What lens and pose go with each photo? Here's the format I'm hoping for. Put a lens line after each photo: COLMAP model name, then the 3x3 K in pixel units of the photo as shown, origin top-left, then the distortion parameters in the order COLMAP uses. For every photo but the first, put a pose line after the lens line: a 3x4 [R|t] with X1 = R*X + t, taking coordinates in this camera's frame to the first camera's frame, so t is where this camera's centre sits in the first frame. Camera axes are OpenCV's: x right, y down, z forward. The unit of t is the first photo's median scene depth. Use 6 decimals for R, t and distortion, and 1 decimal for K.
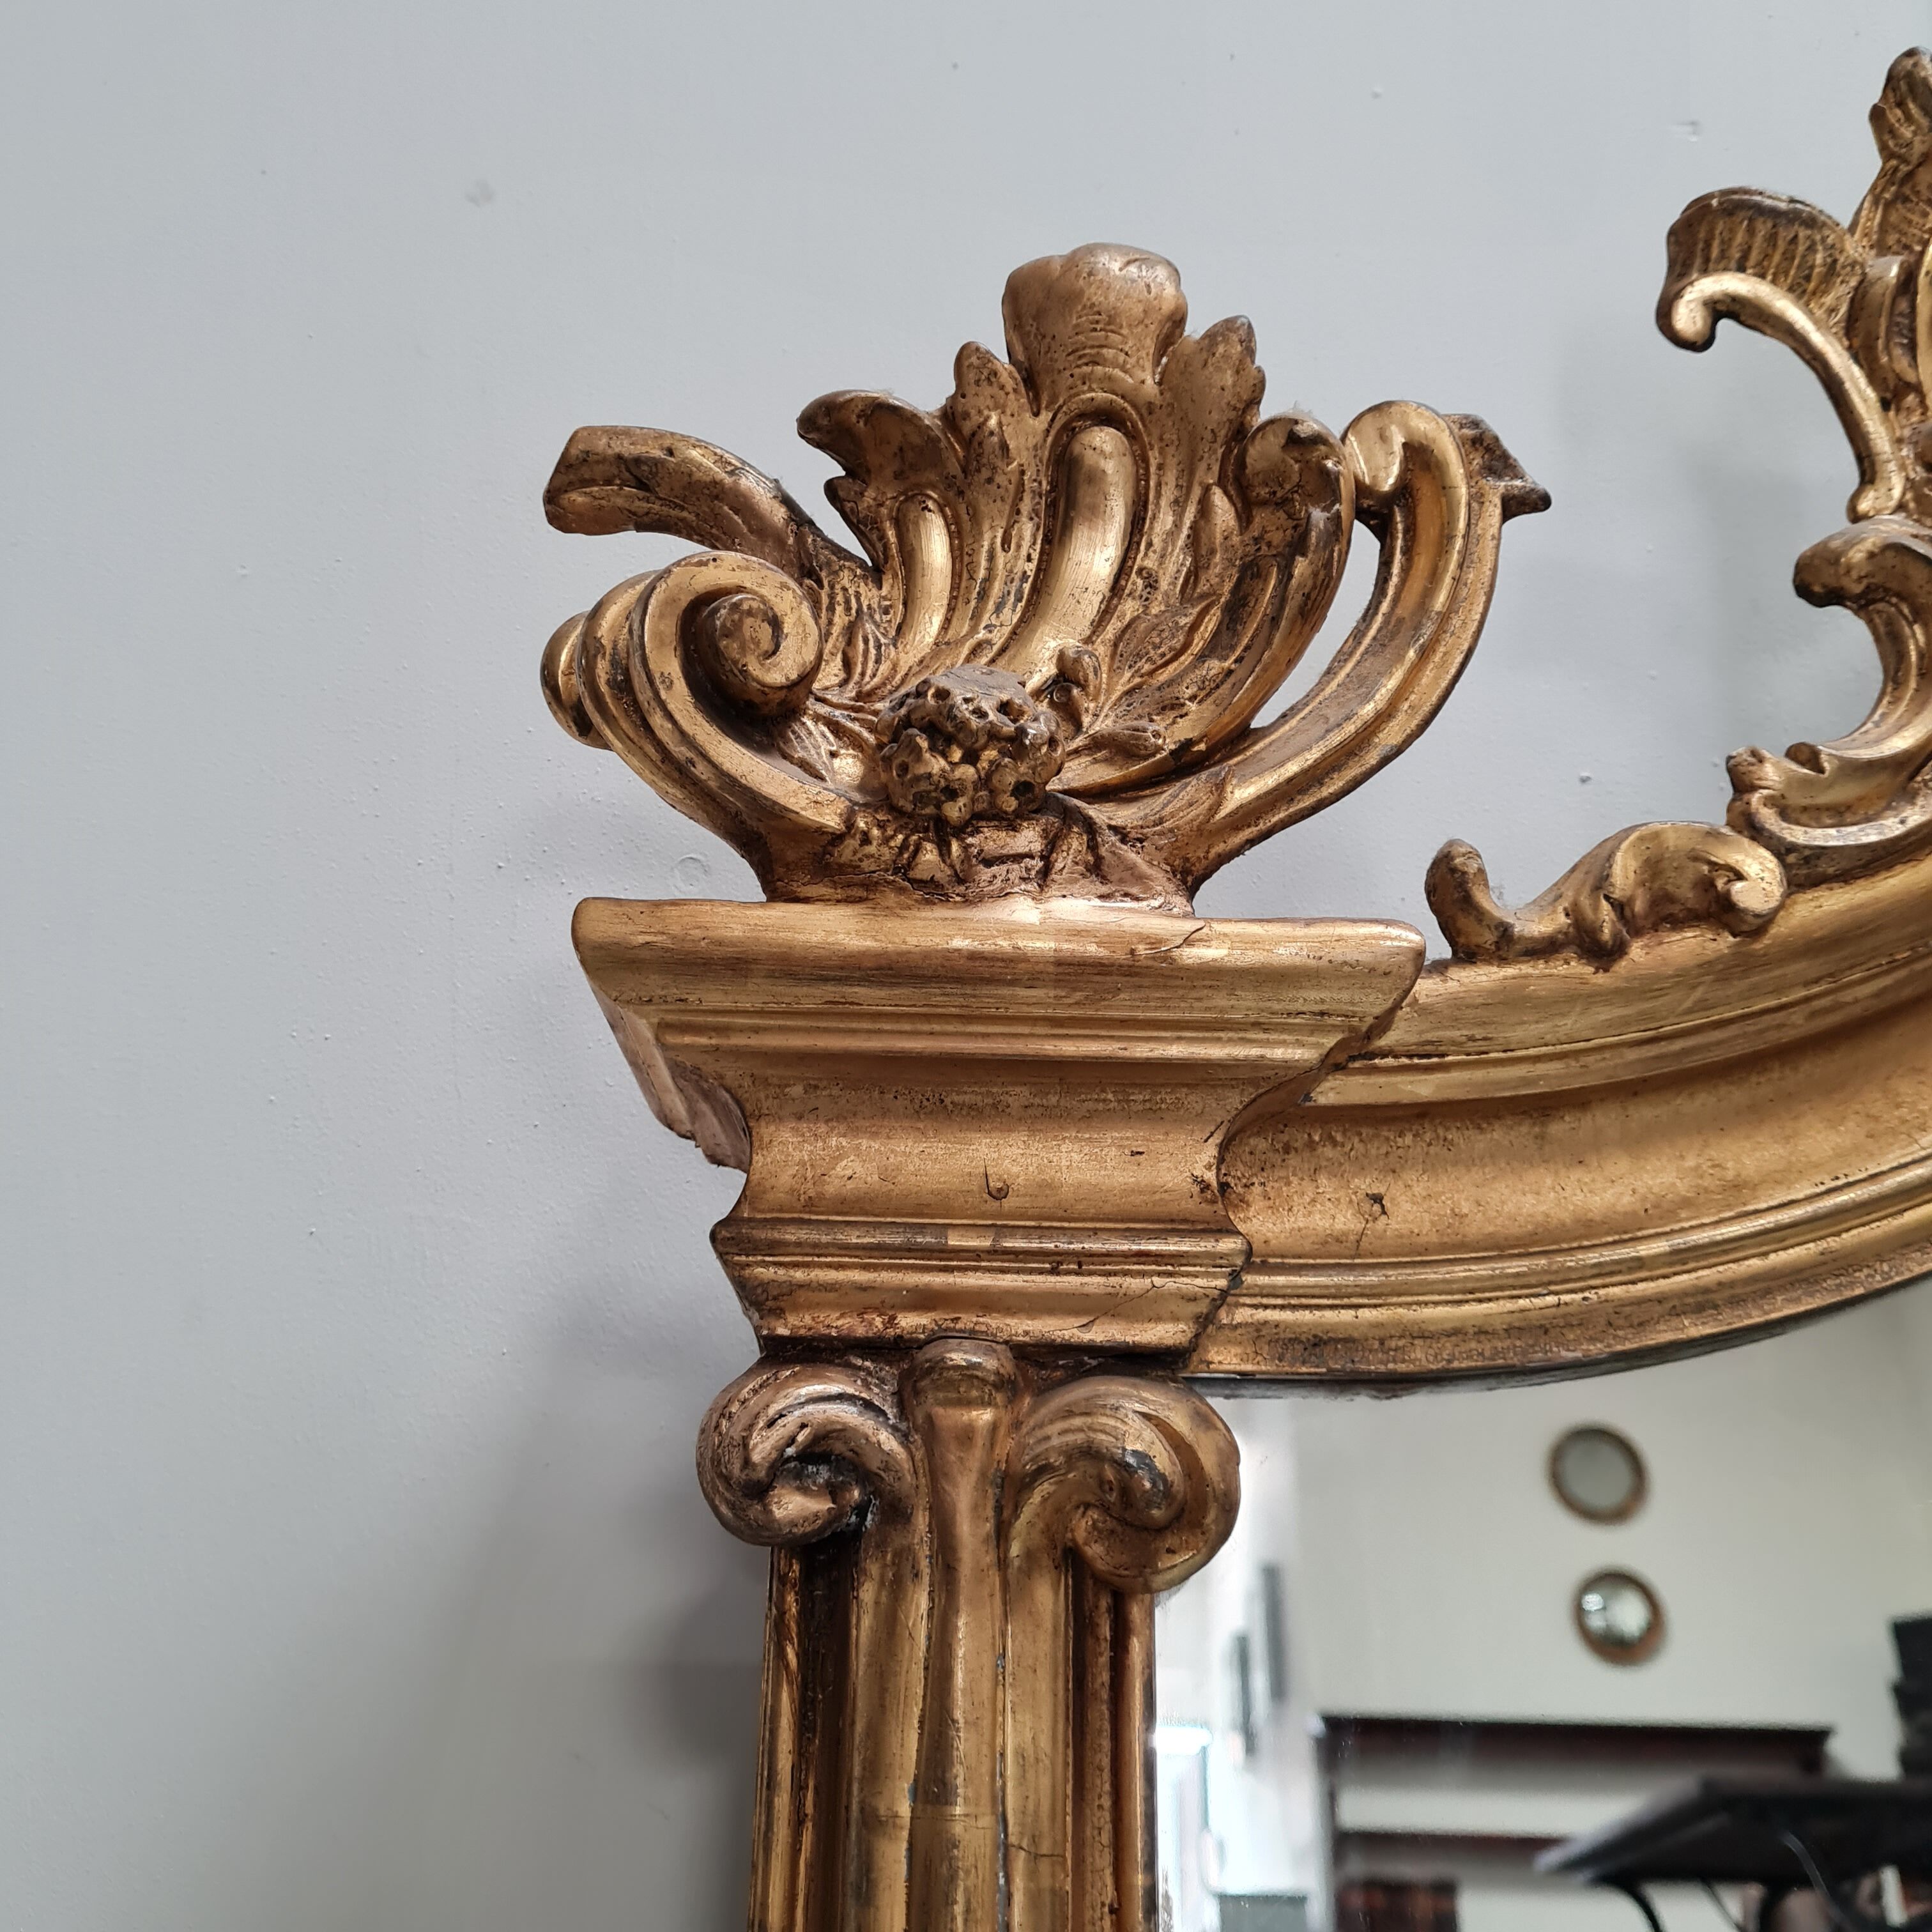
lens RADIAL K [[1892.7, 0, 991.6], [0, 1892.7, 959.4], [0, 0, 1]] dist [0.029415, -0.011319]
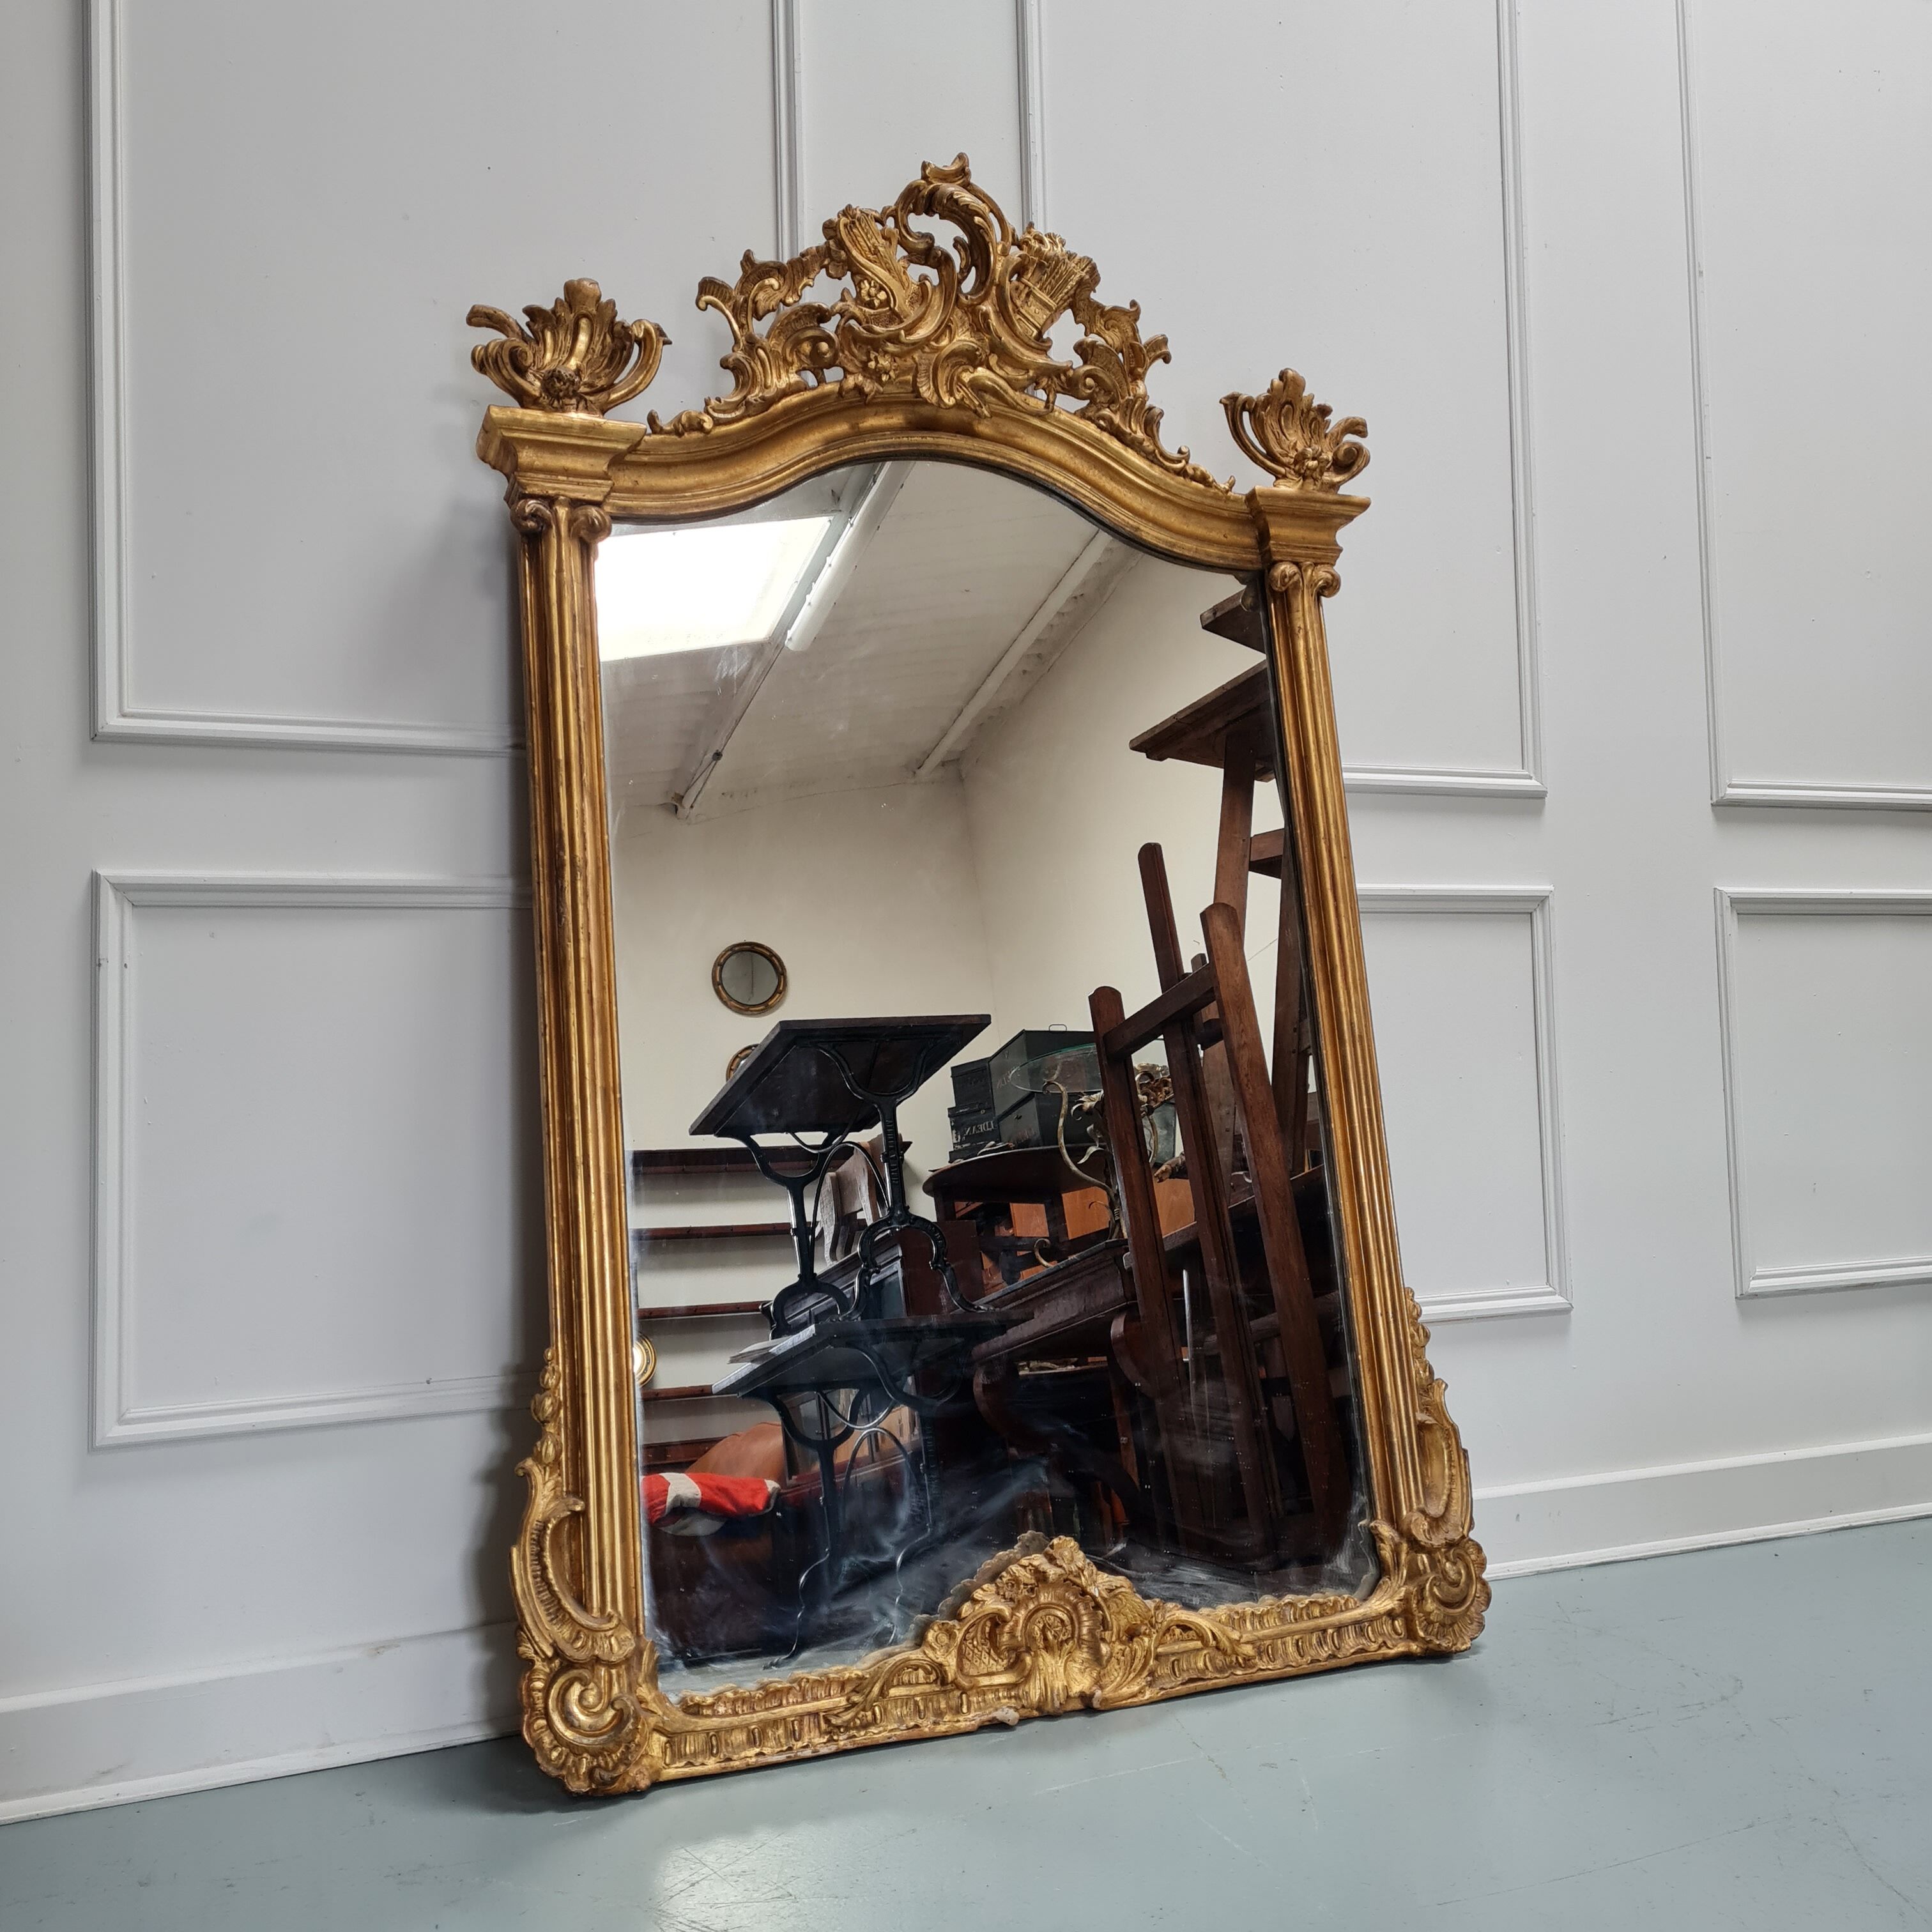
lens RADIAL K [[1892.7, 0, 991.6], [0, 1892.7, 959.4], [0, 0, 1]] dist [0.029415, -0.011319]
pose [[0.913422, -0.024657, 0.406266, -1.054800], [-0.052031, 0.982900, 0.176637, 0.448087], [-0.403675, -0.182482, 0.896519, -4.299876]]
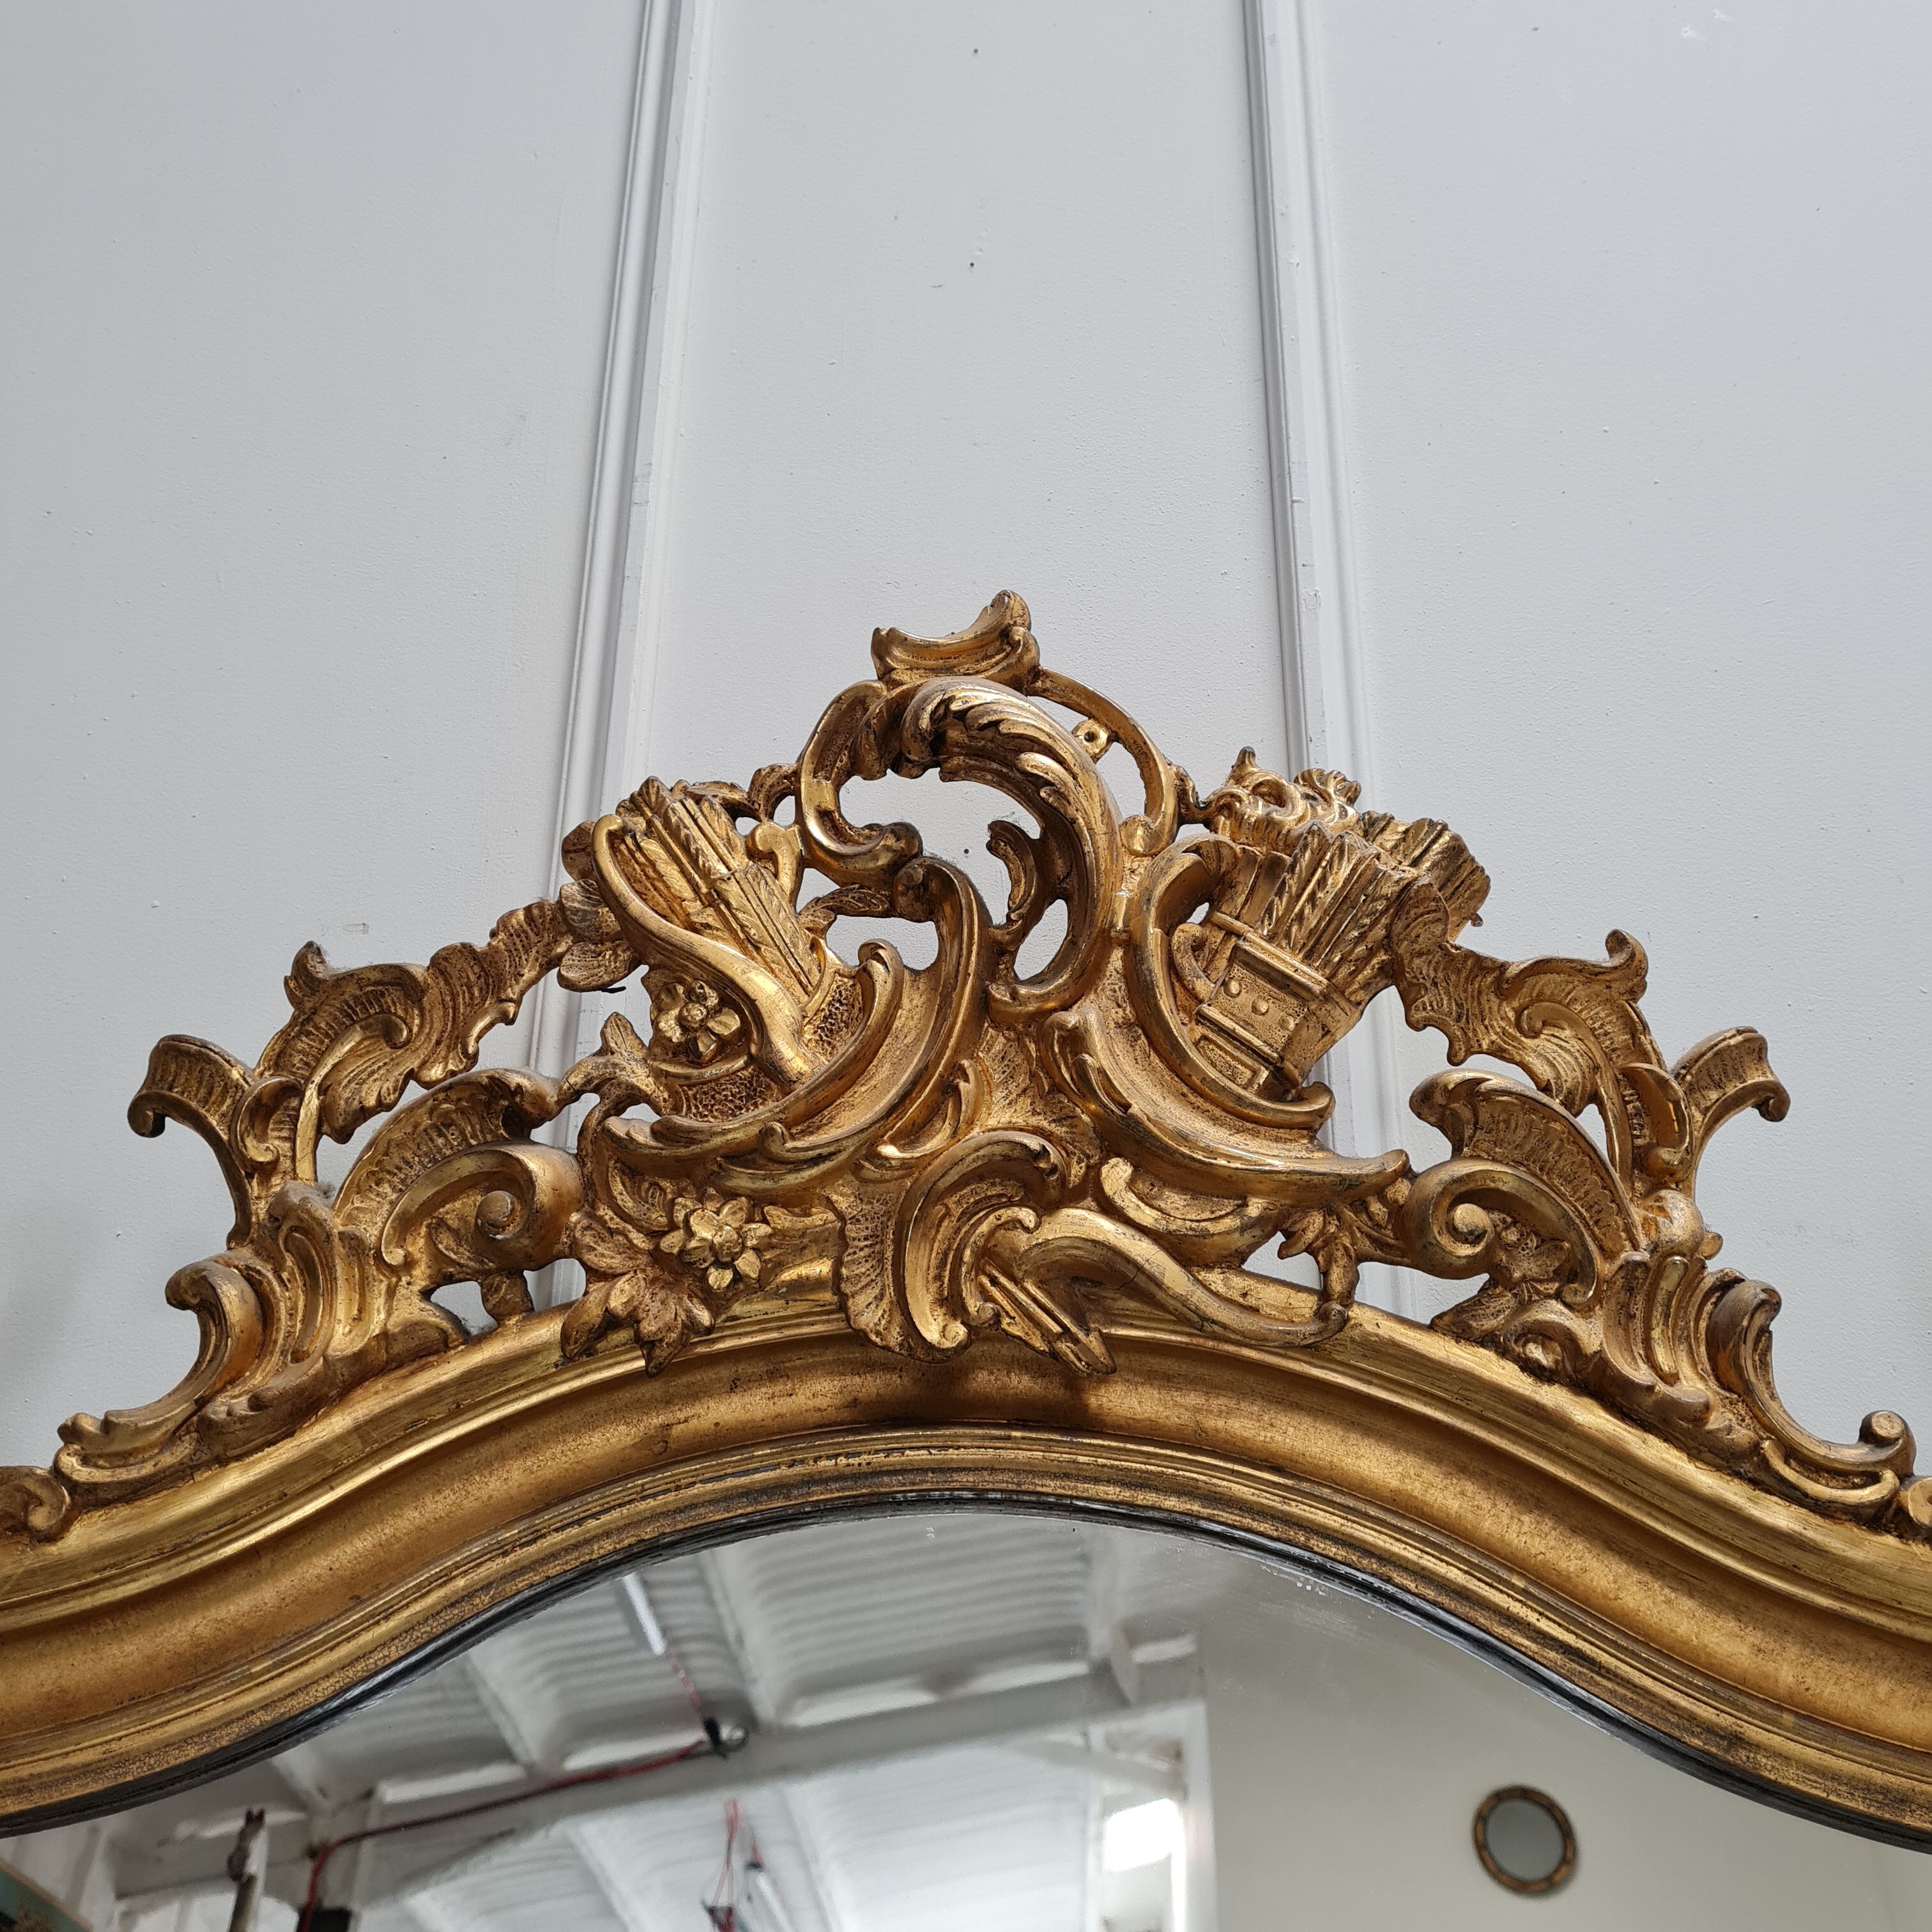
lens RADIAL K [[1892.7, 0, 991.6], [0, 1892.7, 959.4], [0, 0, 1]] dist [0.029415, -0.011319]
pose [[0.999936, -0.007432, -0.008486, 1.186316], [0.005921, 0.986111, -0.165983, -0.217971], [0.009602, 0.165922, 0.986092, -0.621639]]
